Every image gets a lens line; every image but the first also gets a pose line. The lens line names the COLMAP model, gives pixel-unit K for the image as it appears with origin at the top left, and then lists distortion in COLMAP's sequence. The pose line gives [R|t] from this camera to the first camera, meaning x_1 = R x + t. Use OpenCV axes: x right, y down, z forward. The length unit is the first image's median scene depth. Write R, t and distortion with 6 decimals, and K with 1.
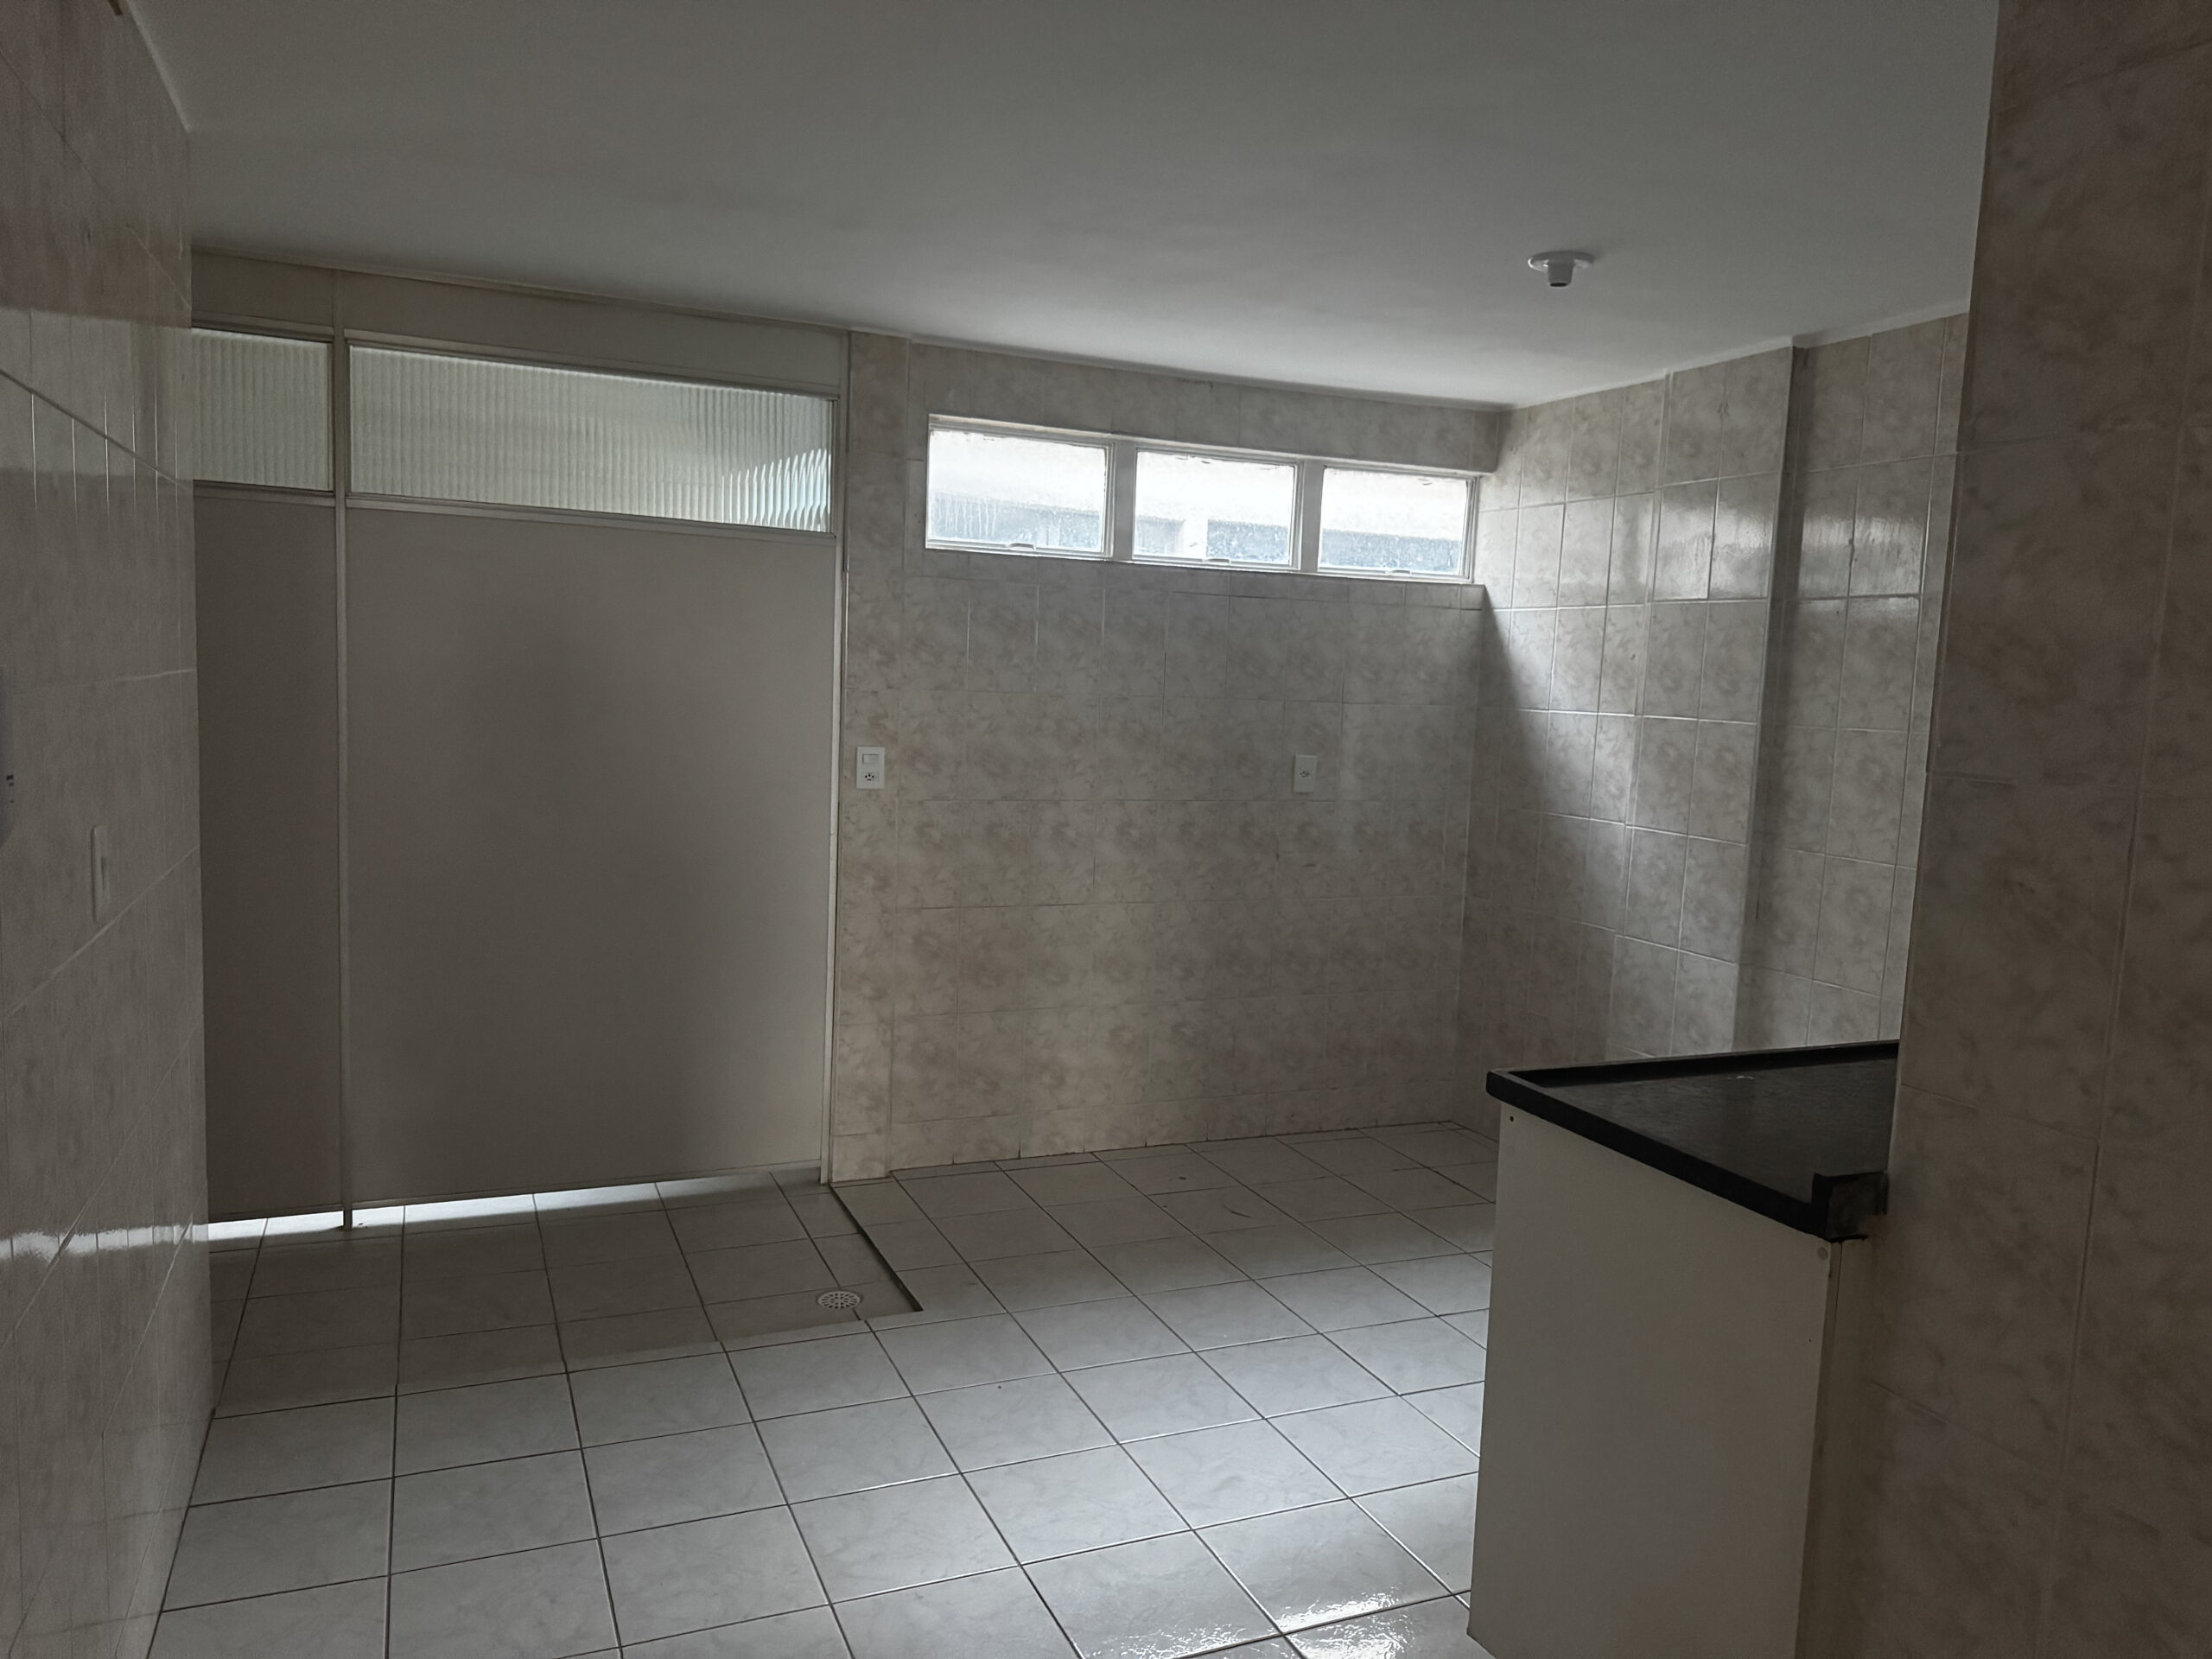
lens RADIAL K [[1568.8, 0, 1106.0], [0, 1568.8, 829.5], [0, 0, 1]] dist [0.065826, -0.002259]
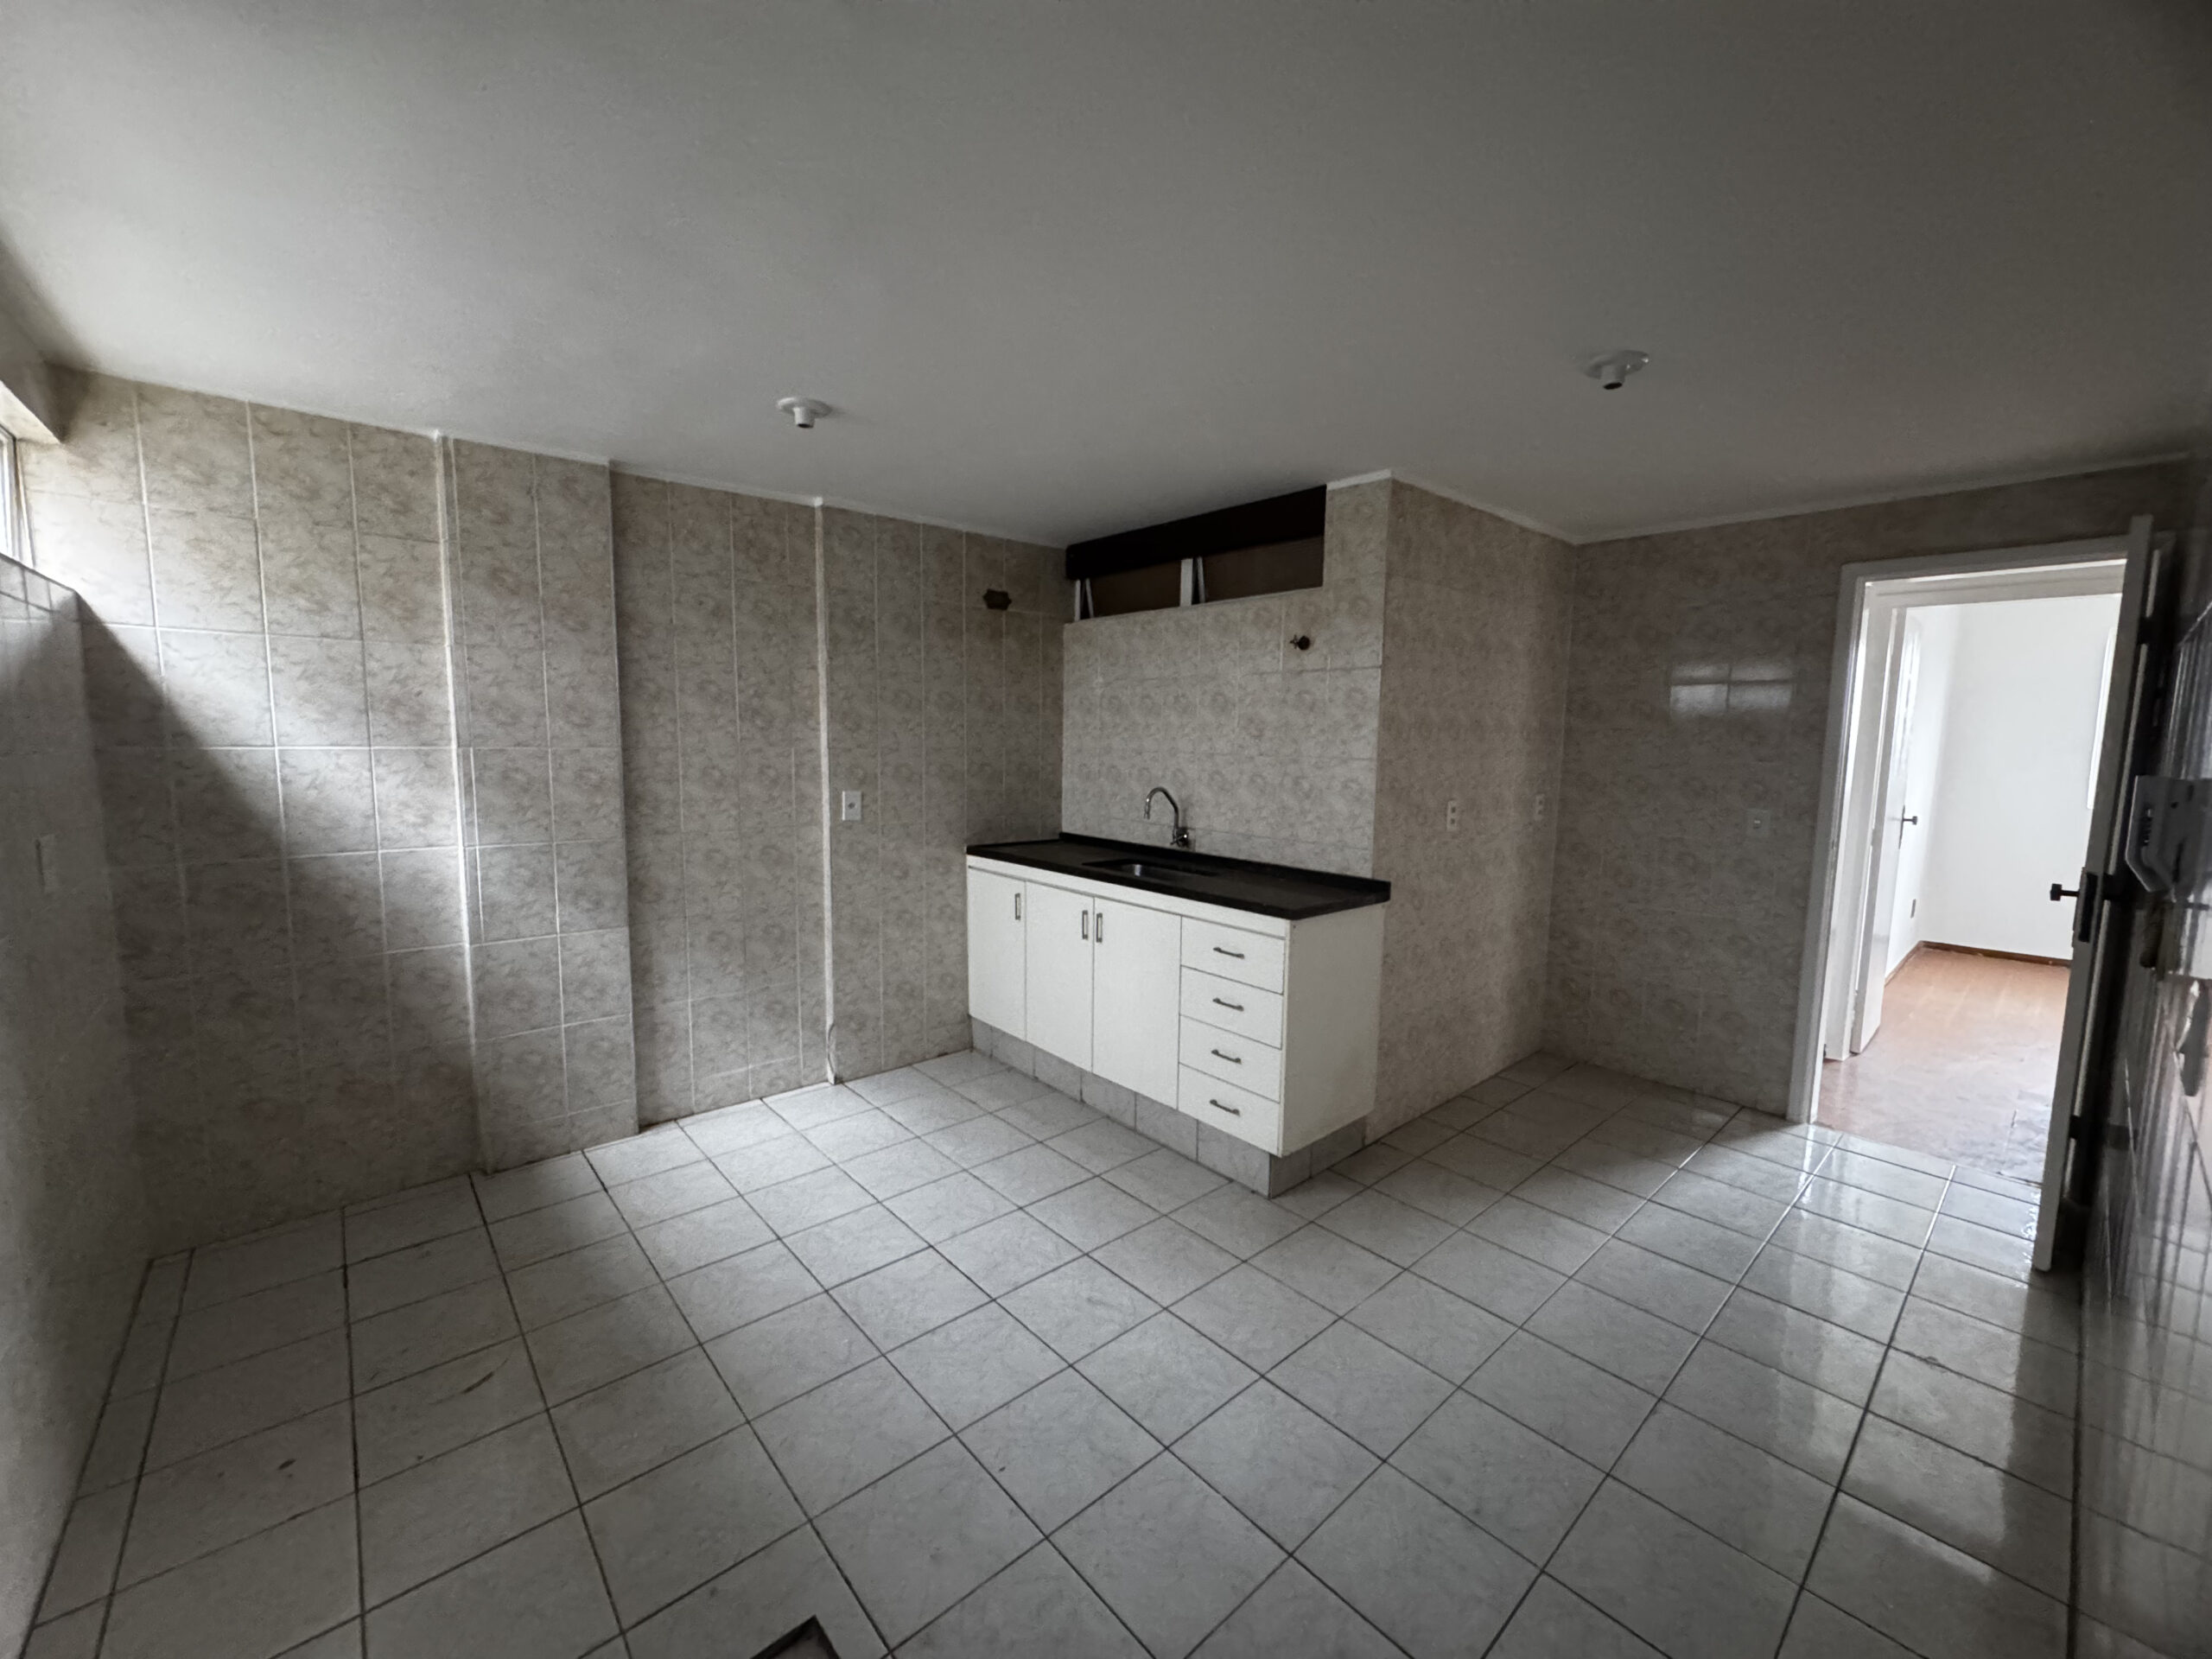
lens RADIAL K [[888.4, 0, 1101.3], [0, 888.4, 824.7], [0, 0, 1]] dist [-0.001174, 0.000410]
pose [[-0.303539, -0.144347, 0.941822, -0.390379], [0.067953, 0.982662, 0.172507, -0.095043], [-0.950393, 0.116362, -0.288467, 0.755279]]
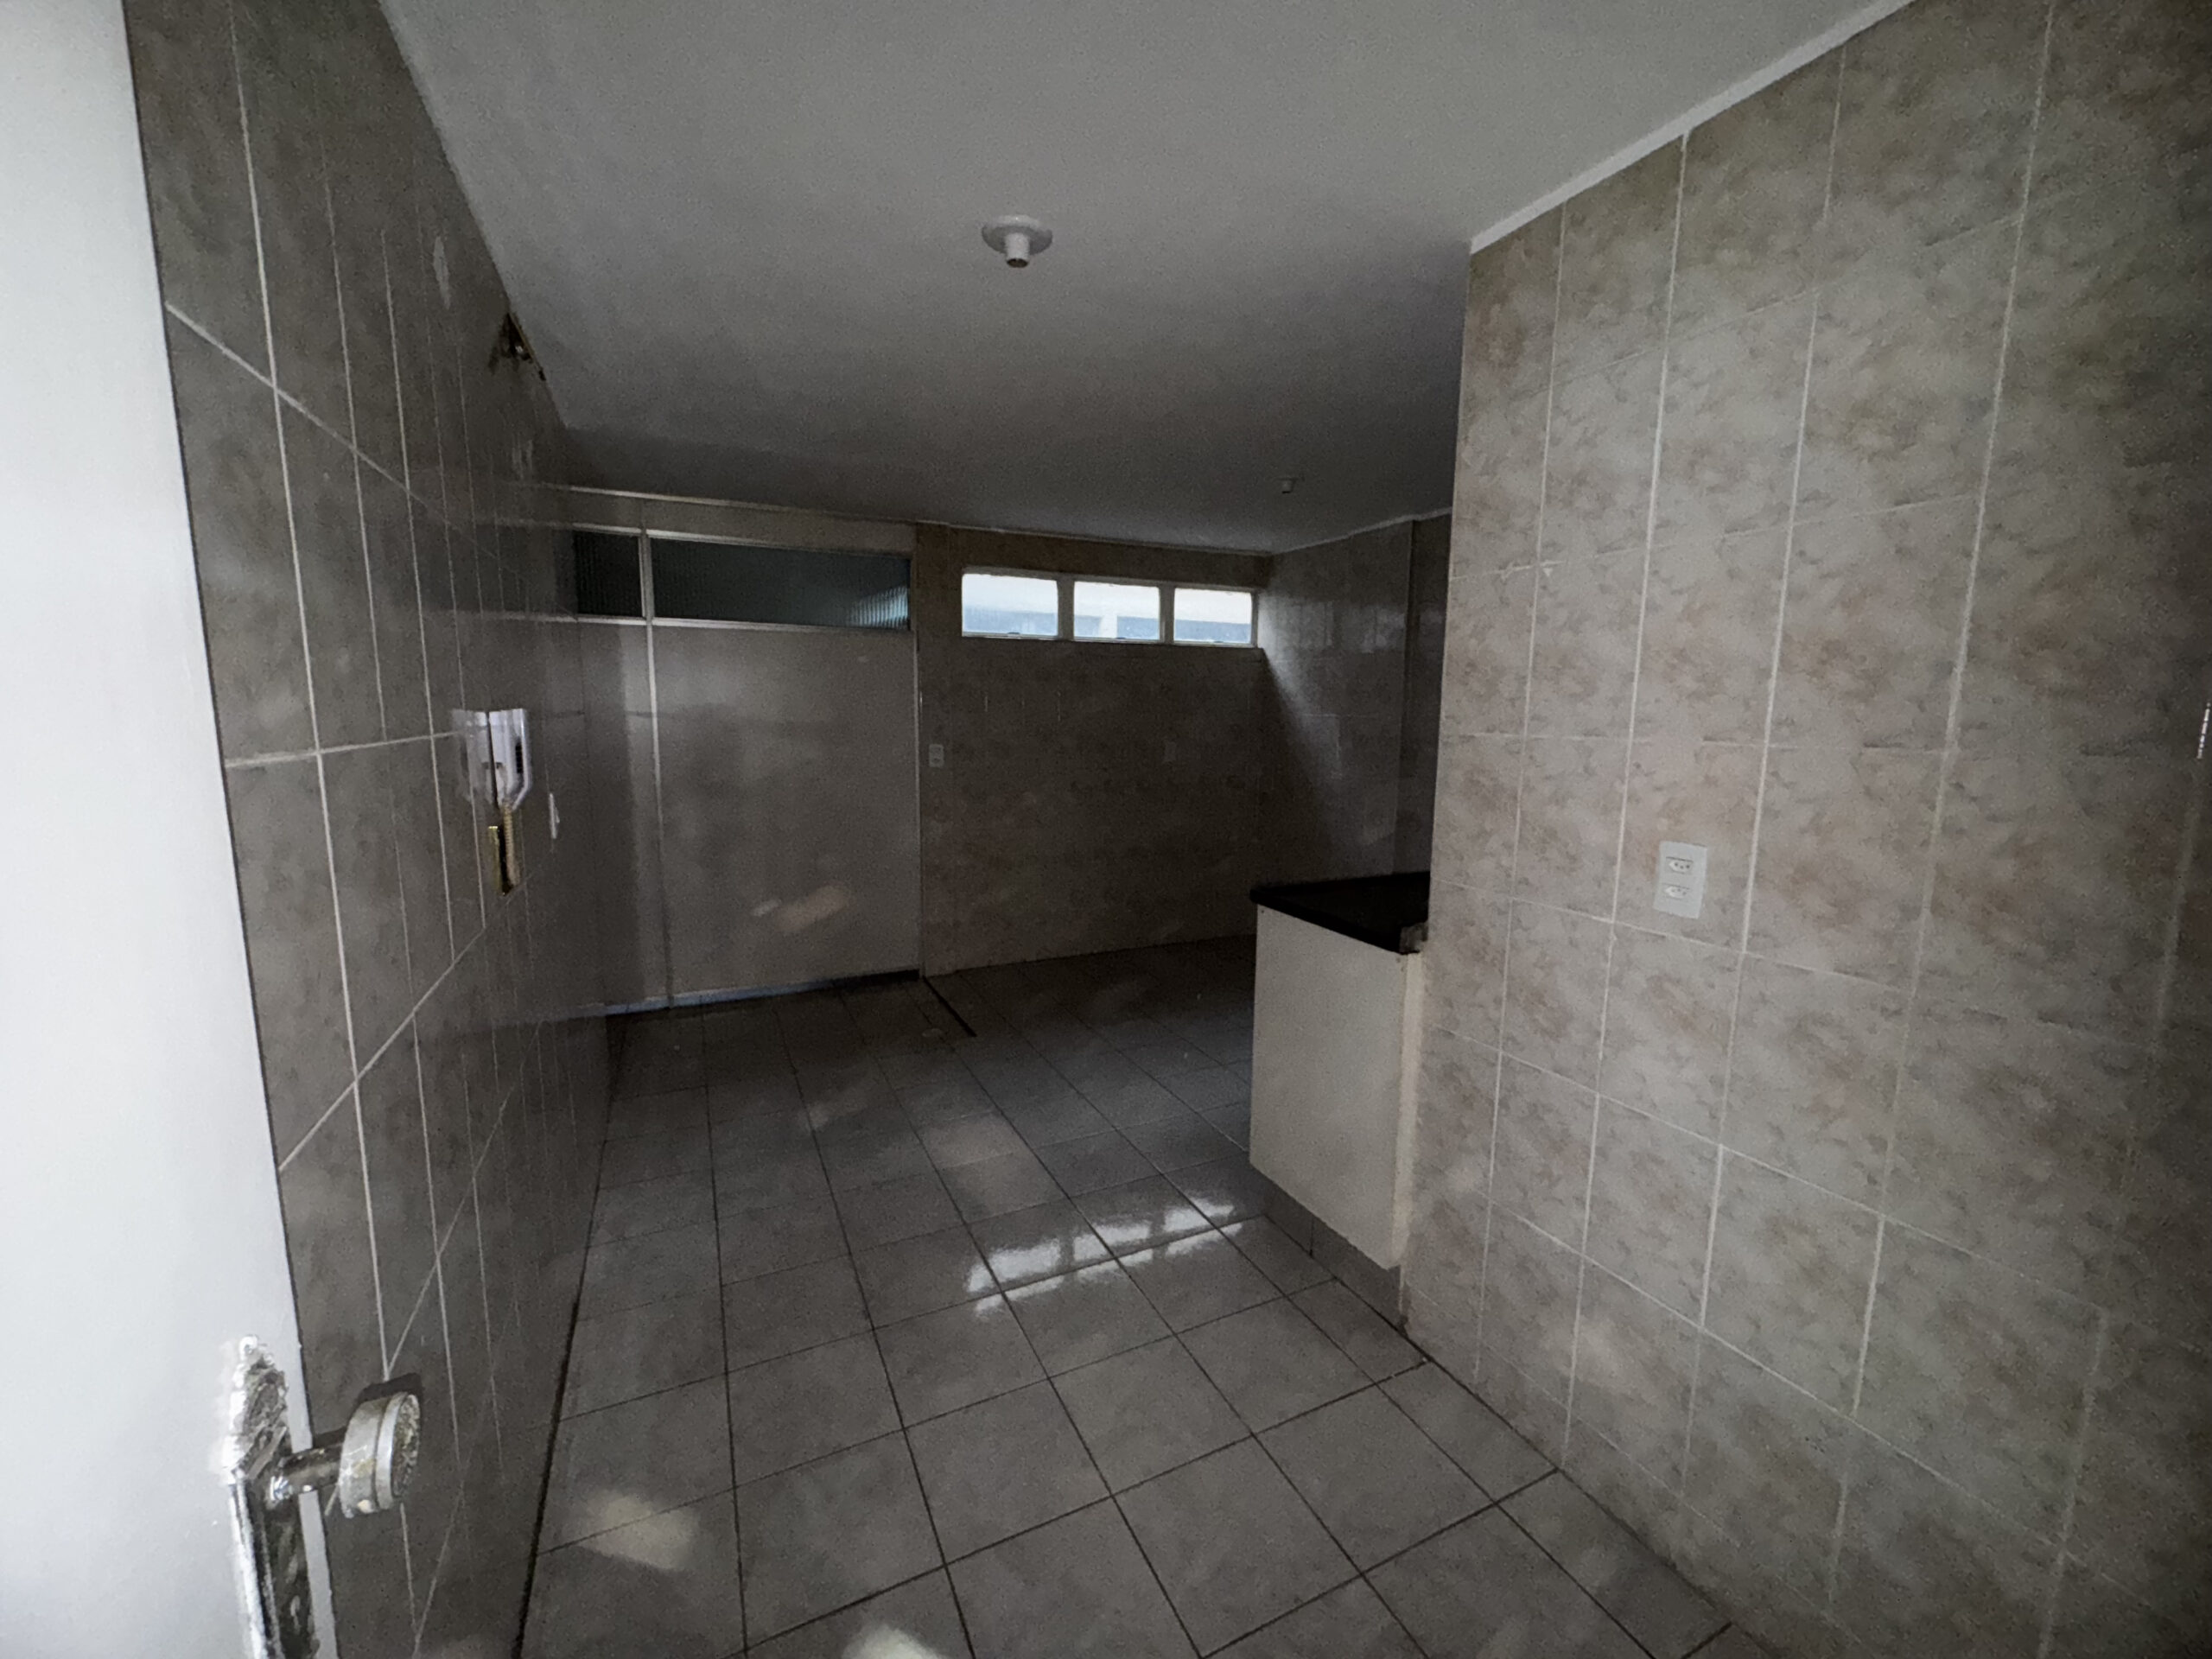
lens RADIAL K [[888.4, 0, 1101.3], [0, 888.4, 824.7], [0, 0, 1]] dist [-0.001174, 0.000410]
pose [[0.998858, -0.033100, 0.034455, 0.006072], [0.031812, 0.998798, 0.037286, 0.011214], [-0.035647, -0.036147, 0.998710, -0.065962]]
